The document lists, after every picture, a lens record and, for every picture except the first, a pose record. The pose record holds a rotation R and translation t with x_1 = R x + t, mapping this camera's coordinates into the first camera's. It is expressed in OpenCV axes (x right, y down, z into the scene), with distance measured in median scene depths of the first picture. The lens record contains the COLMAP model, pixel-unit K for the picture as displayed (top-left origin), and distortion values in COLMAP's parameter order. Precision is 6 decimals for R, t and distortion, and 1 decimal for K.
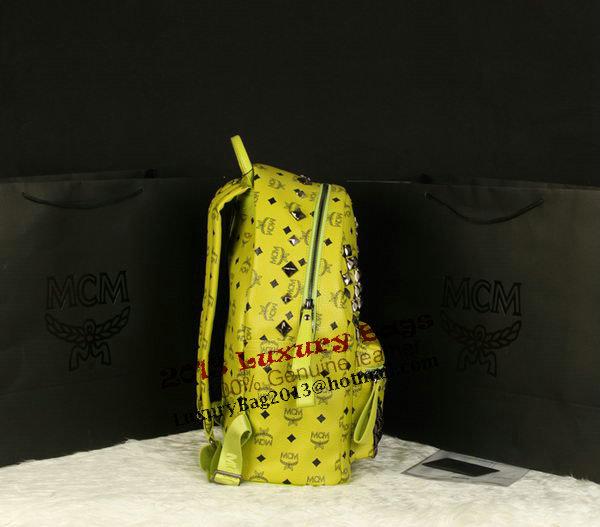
lens RADIAL K [[1164.1, 0, 315.7], [0, 1164.1, 259.3], [0, 0, 1]] dist [-0.134646, 0.000000]
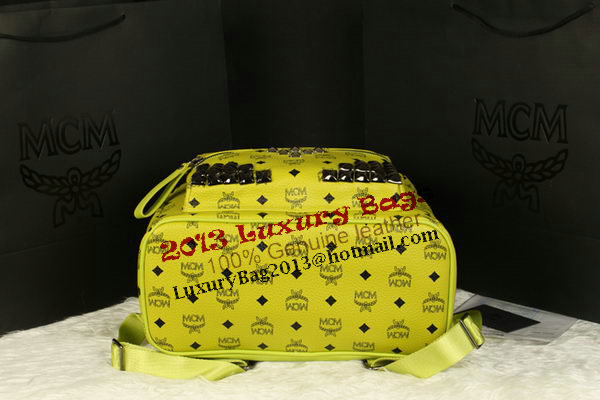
lens RADIAL K [[1011.1, 0, 303.0], [0, 1011.1, 204.2], [0, 0, 1]] dist [-0.020771, 0.000000]
pose [[0.998157, -0.040724, -0.044989, 0.012924], [0.046476, 0.989720, 0.135253, -0.016945], [0.039018, -0.137095, 0.989789, 0.242386]]
